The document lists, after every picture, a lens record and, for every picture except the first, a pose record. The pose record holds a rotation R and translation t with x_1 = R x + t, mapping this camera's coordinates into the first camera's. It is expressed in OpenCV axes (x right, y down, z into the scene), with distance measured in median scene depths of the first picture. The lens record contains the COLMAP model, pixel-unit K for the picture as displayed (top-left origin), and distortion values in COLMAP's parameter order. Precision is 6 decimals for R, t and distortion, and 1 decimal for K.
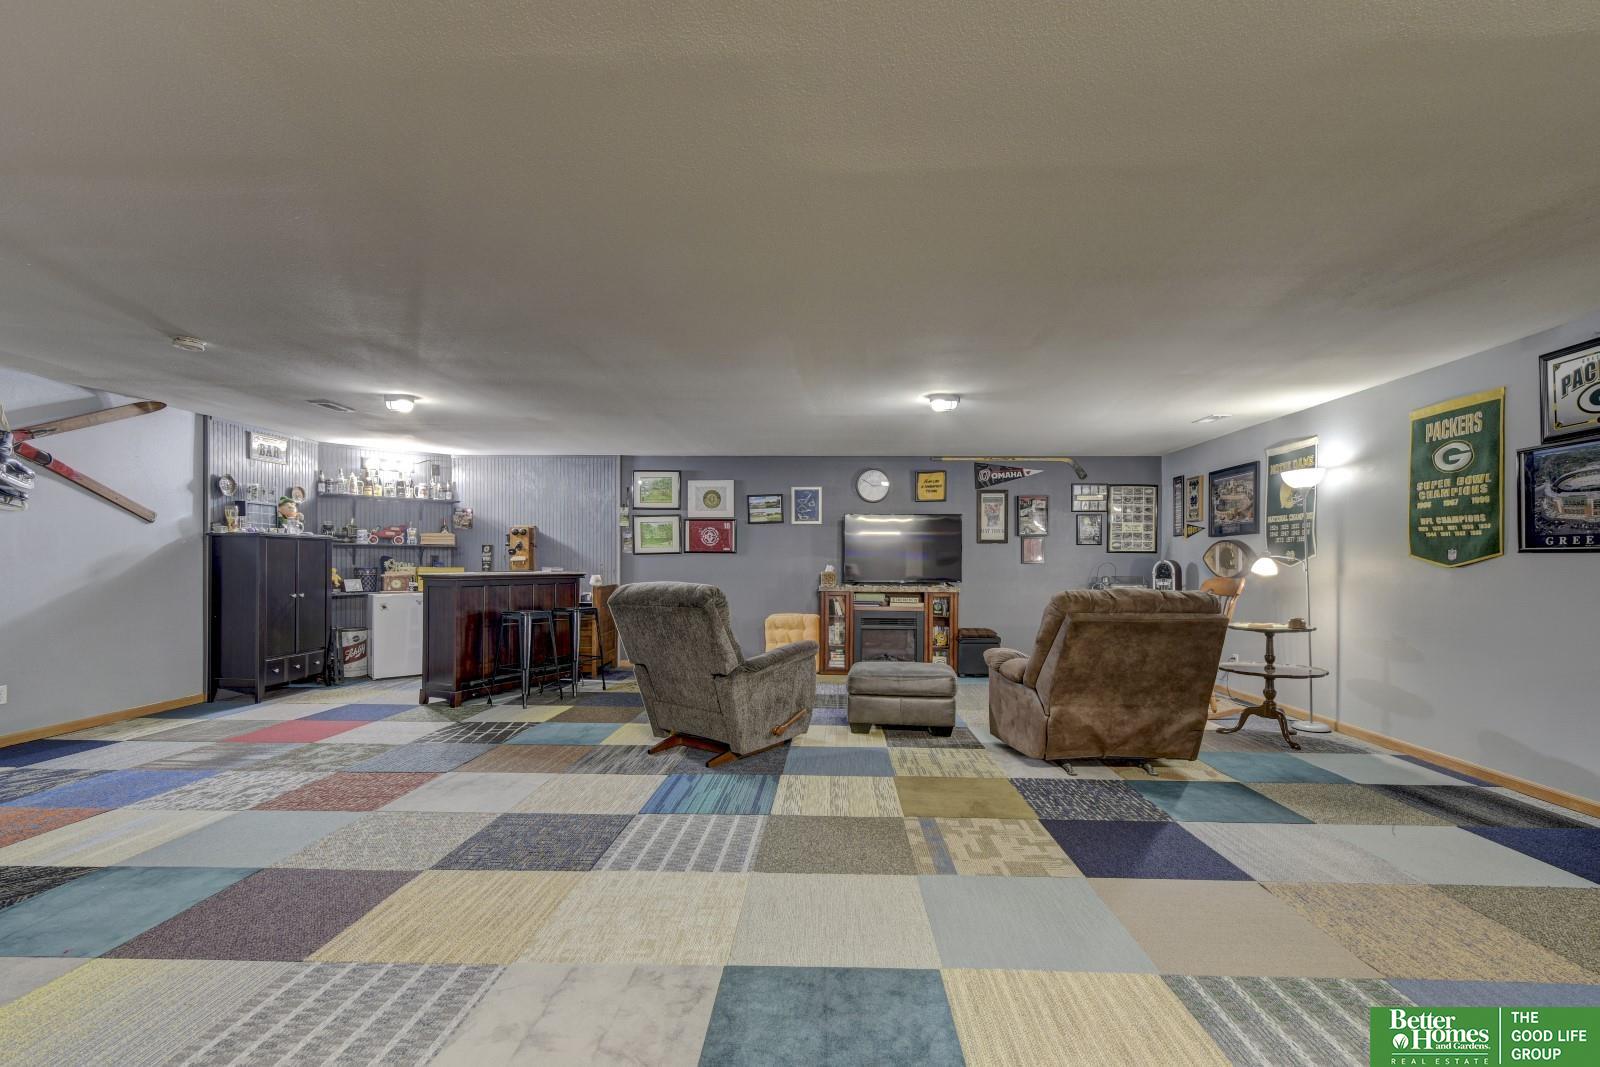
lens RADIAL K [[712.6, 0, 806.7], [0, 712.6, 562.2], [0, 0, 1]] dist [0.023612, 0.000108]
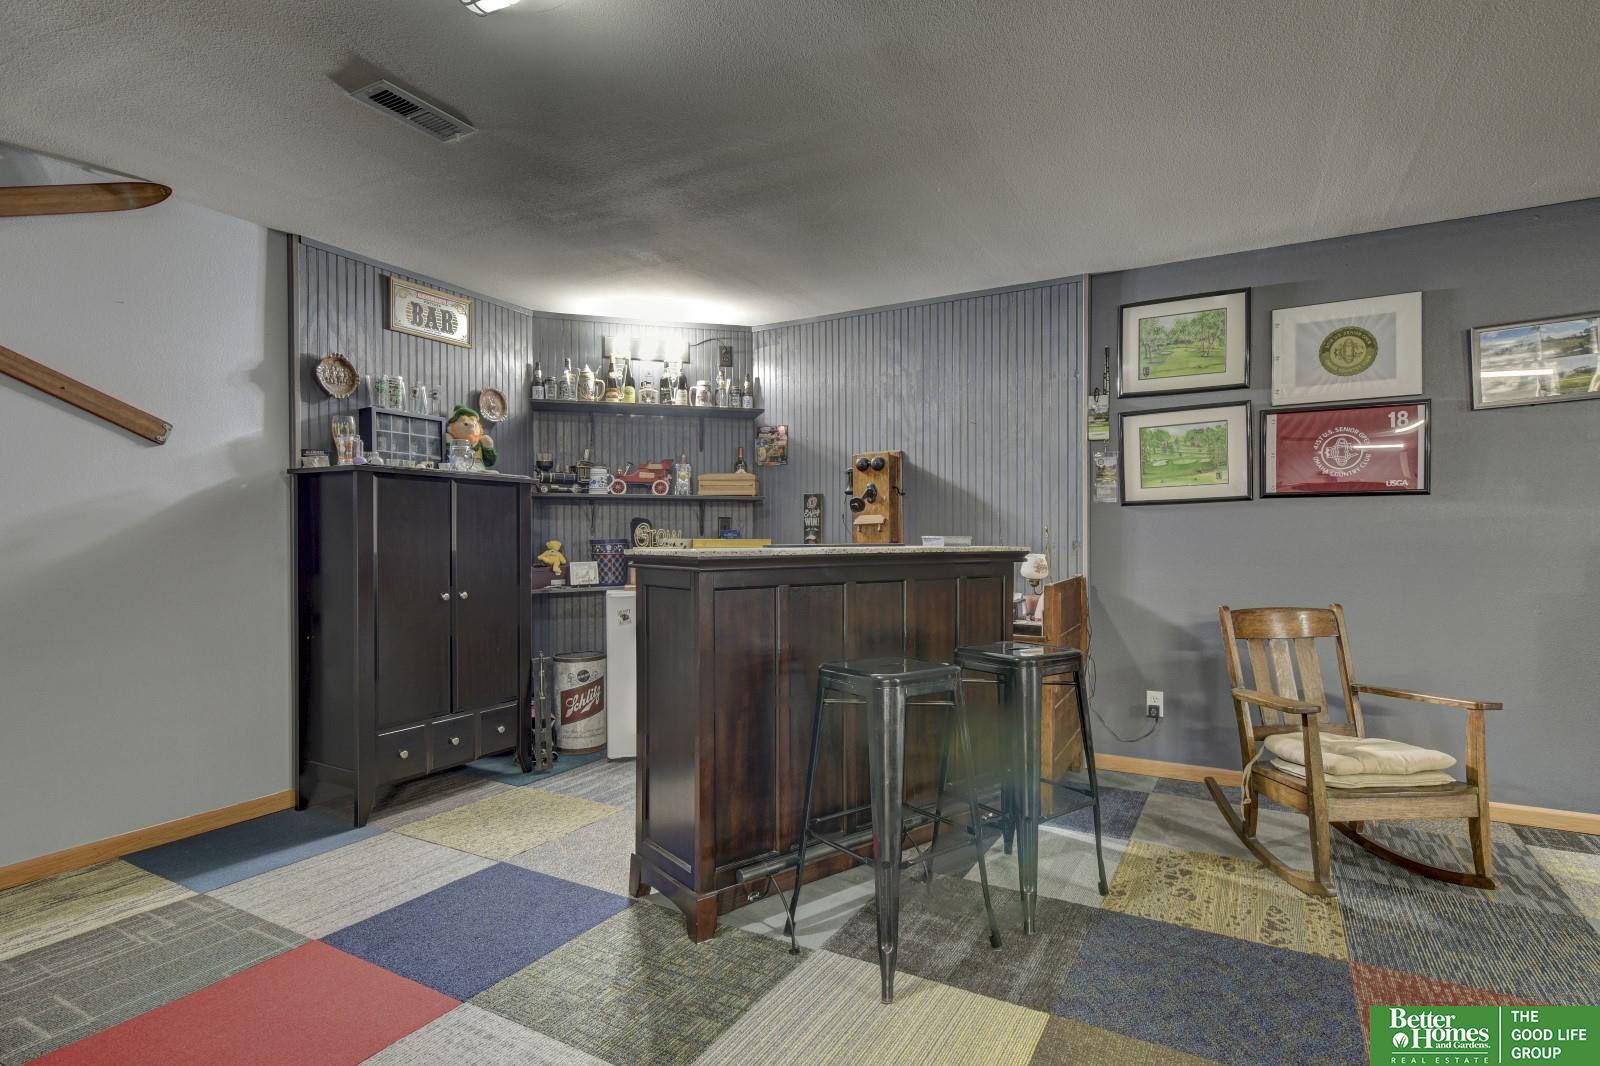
lens RADIAL K [[824.2, 0, 800.0], [0, 824.2, 533.0], [0, 0, 1]] dist [-0.000034, -0.000062]
pose [[0.890146, -0.009946, -0.455567, -0.204746], [0.007793, 0.999948, -0.006603, 0.007704], [0.455609, 0.002328, 0.890177, 0.516849]]
